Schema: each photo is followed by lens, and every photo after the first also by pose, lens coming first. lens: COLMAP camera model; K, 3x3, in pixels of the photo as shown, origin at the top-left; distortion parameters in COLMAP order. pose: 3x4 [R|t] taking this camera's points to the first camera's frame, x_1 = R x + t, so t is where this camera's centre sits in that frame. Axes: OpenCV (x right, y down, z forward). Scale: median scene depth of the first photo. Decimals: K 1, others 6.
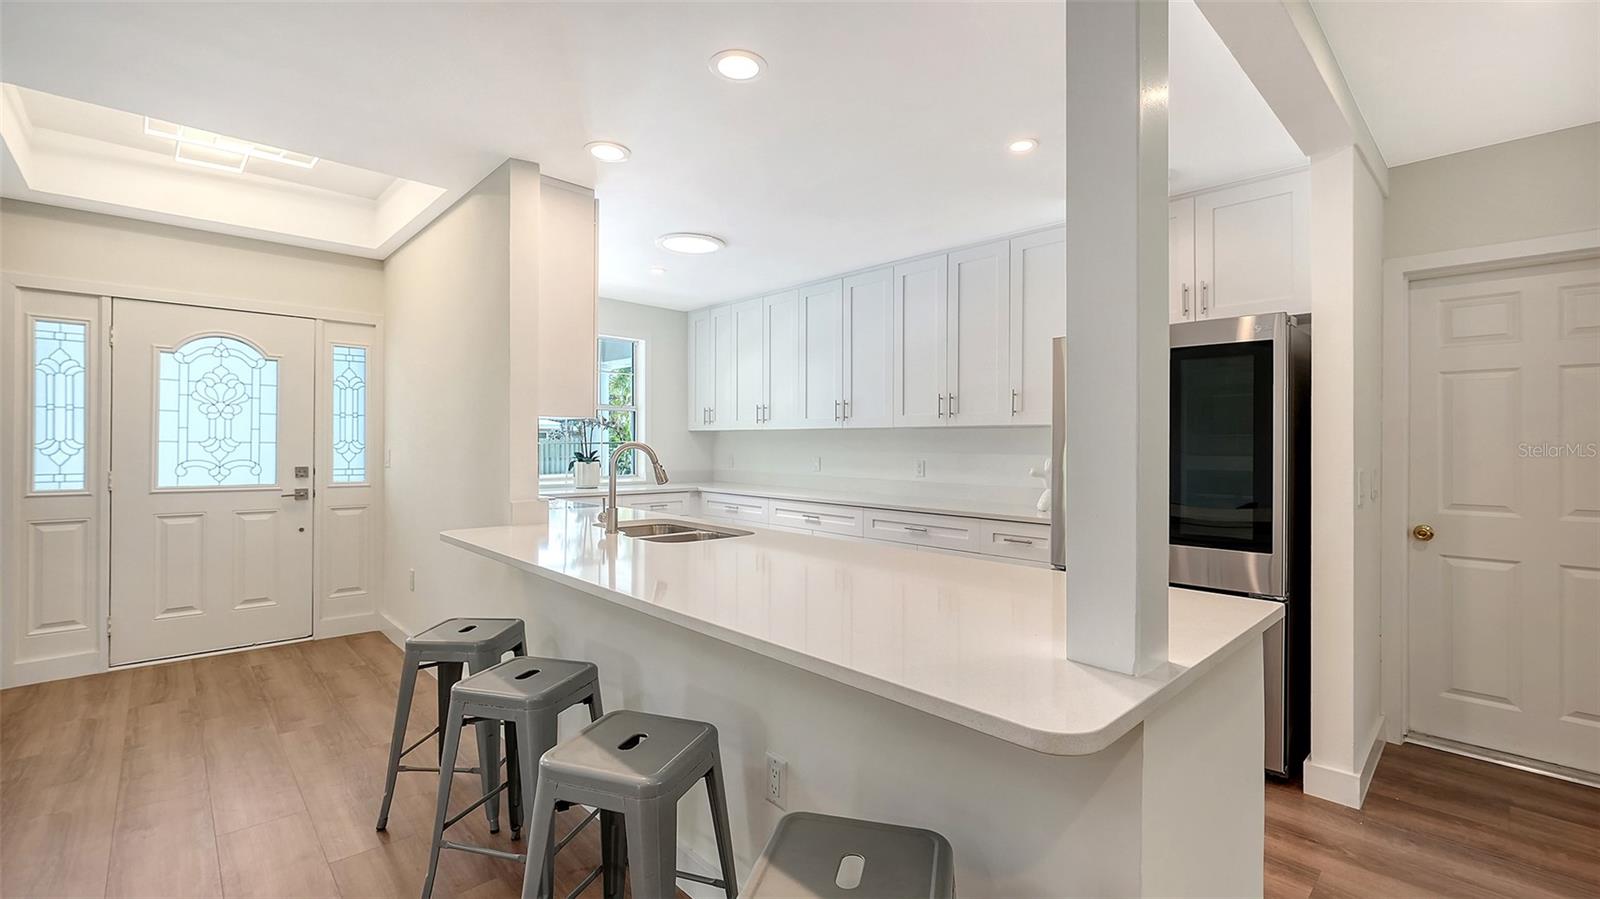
lens RADIAL K [[677.5, 0, 794.8], [0, 677.5, 432.3], [0, 0, 1]] dist [-0.004249, -0.000506]
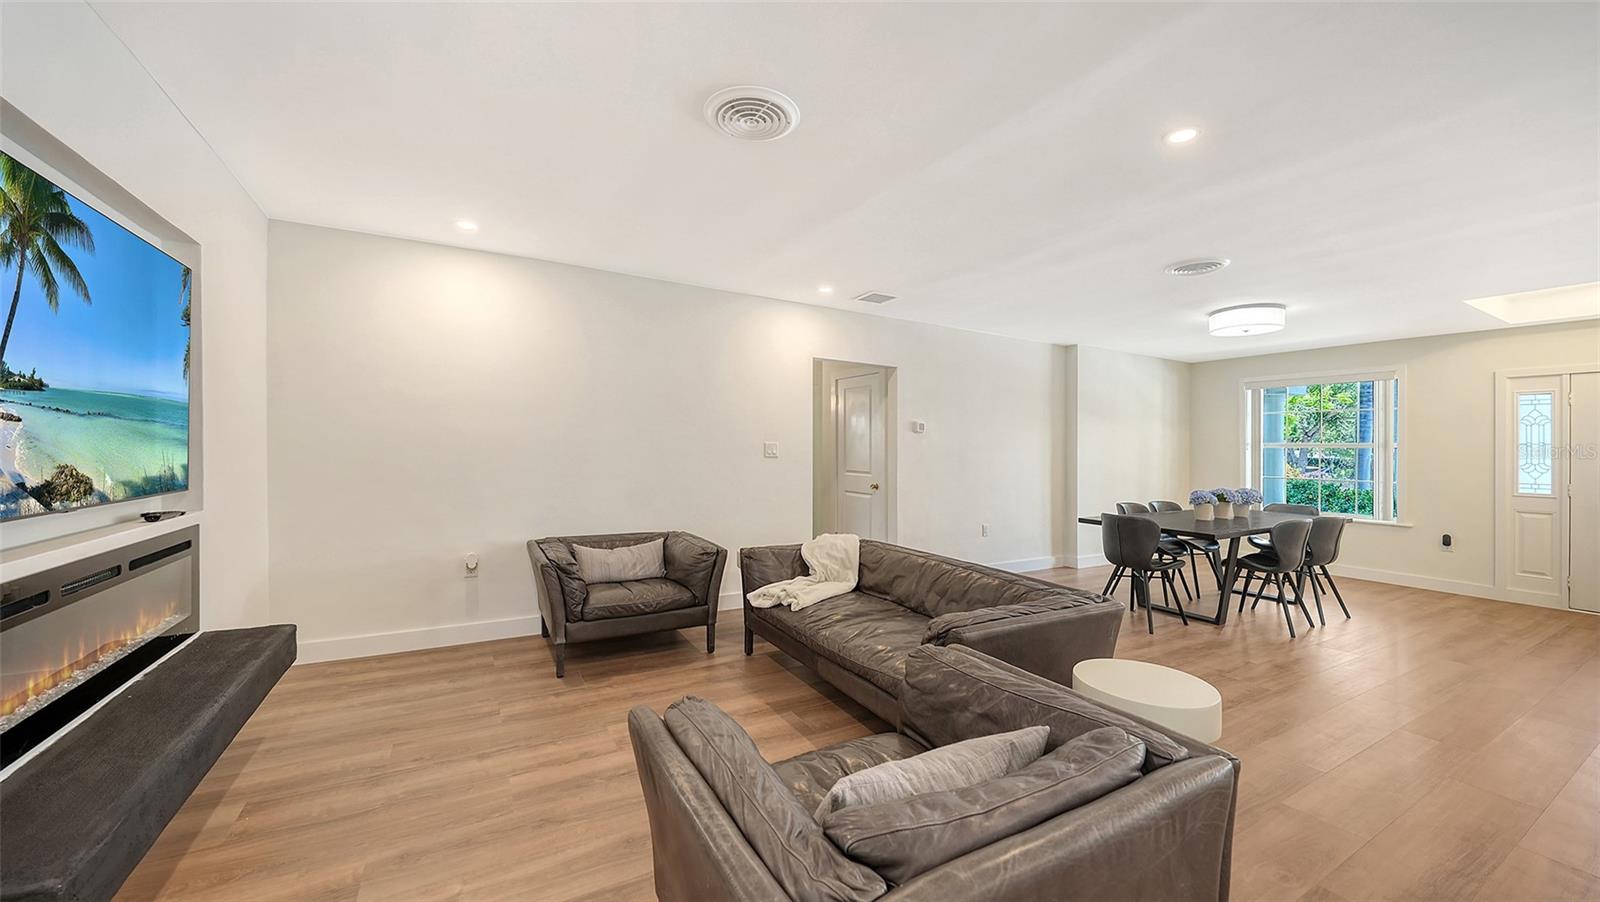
lens RADIAL K [[583.4, 0, 801.4], [0, 583.4, 449.3], [0, 0, 1]] dist [-0.001828, 0.000001]
pose [[-0.241488, -0.013176, -0.970314, 0.716531], [-0.003336, 0.999913, -0.012747, -0.000303], [0.970398, 0.000159, -0.241511, -0.401589]]
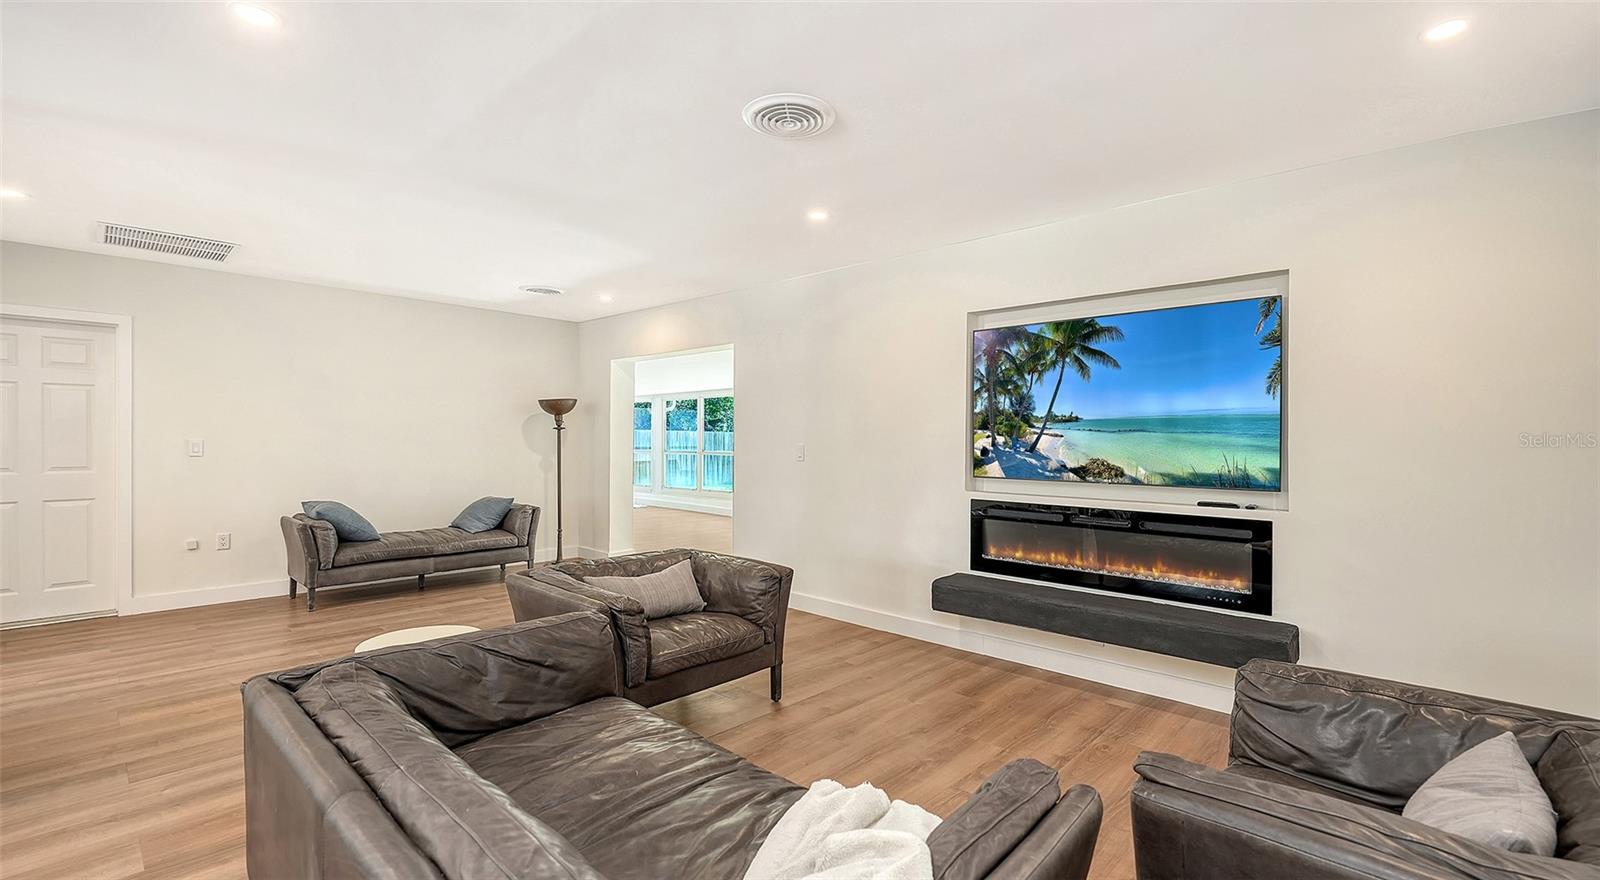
lens RADIAL K [[687.6, 0, 821.4], [0, 687.6, 448.2], [0, 0, 1]] dist [-0.000617, -0.000311]
pose [[-0.072014, -0.020616, 0.997191, -0.497418], [-0.026590, 0.999471, 0.018743, -0.014947], [-0.997049, -0.025166, -0.072524, -0.570339]]
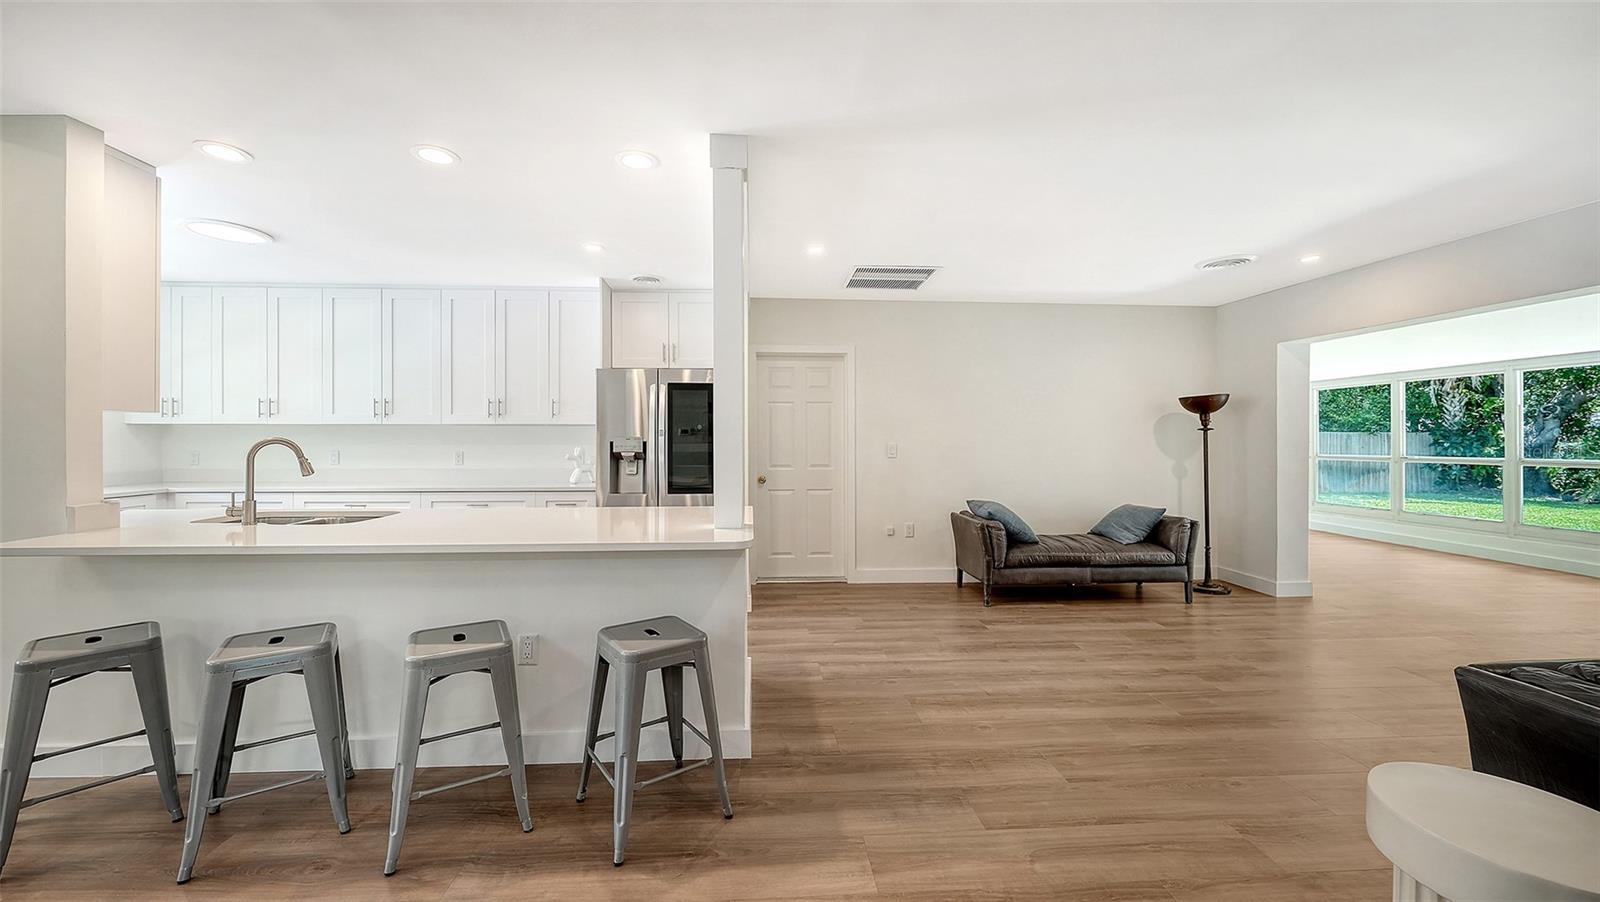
lens RADIAL K [[592.1, 0, 782.4], [0, 592.1, 432.8], [0, 0, 1]] dist [-0.003084, -0.000103]
pose [[0.646576, 0.001149, 0.762849, -0.301704], [-0.010289, 0.999921, 0.007215, -0.007105], [-0.762780, -0.012514, 0.646537, -0.154928]]
